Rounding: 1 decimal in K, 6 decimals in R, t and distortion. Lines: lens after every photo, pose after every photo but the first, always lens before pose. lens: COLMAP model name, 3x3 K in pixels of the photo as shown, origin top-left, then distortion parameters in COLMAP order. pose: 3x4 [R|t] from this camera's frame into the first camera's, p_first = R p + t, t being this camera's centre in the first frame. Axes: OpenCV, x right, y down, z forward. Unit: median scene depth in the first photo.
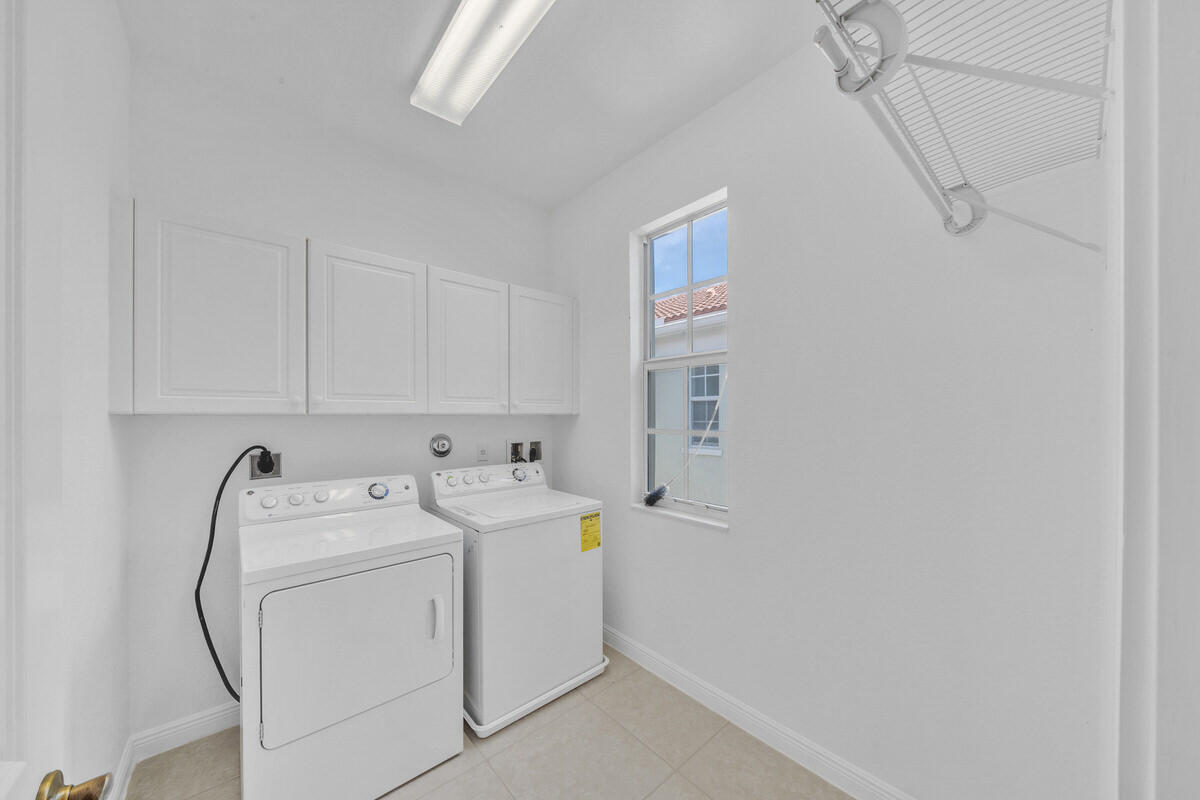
lens RADIAL K [[410.3, 0, 606.1], [0, 410.3, 418.1], [0, 0, 1]] dist [-0.007017, -0.000074]
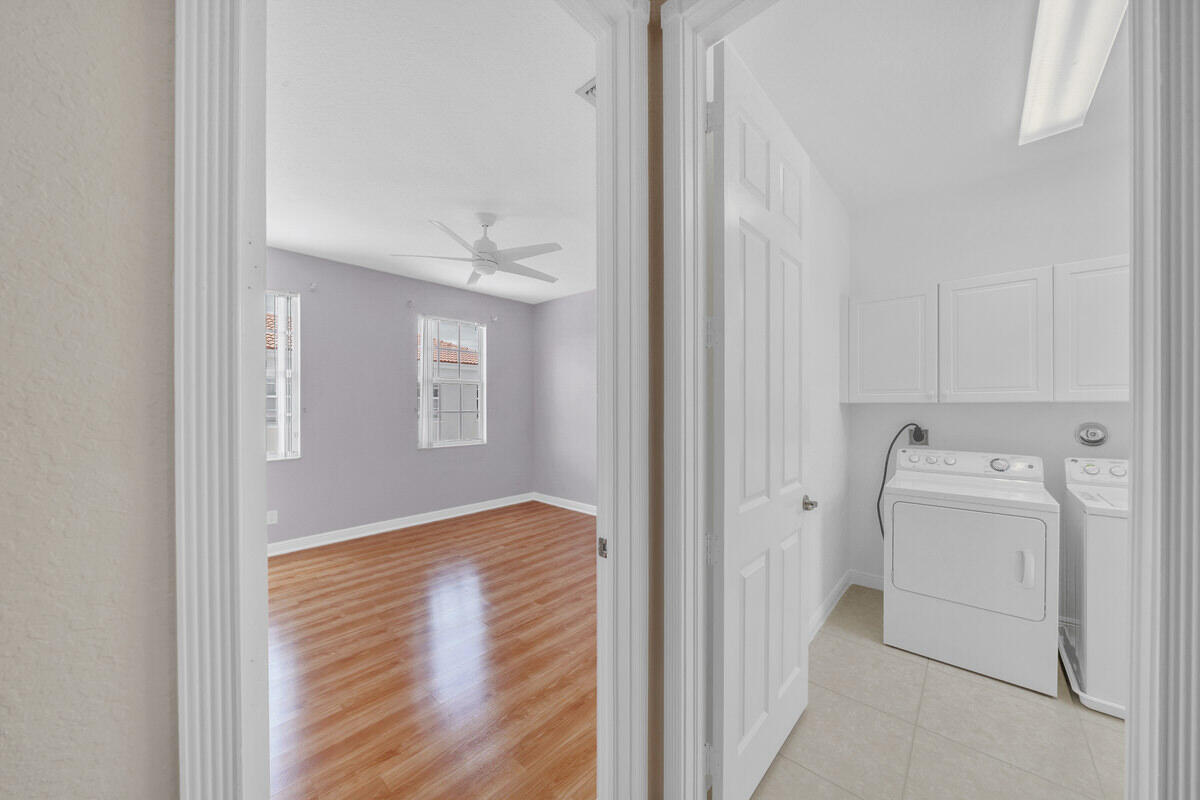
lens RADIAL K [[408.1, 0, 592.3], [0, 408.1, 402.5], [0, 0, 1]] dist [-0.007472, 0.000114]
pose [[0.086183, -0.003003, -0.996275, 0.577068], [-0.001067, 0.999995, -0.003106, -0.005382], [0.996279, 0.001331, 0.086180, -0.344627]]
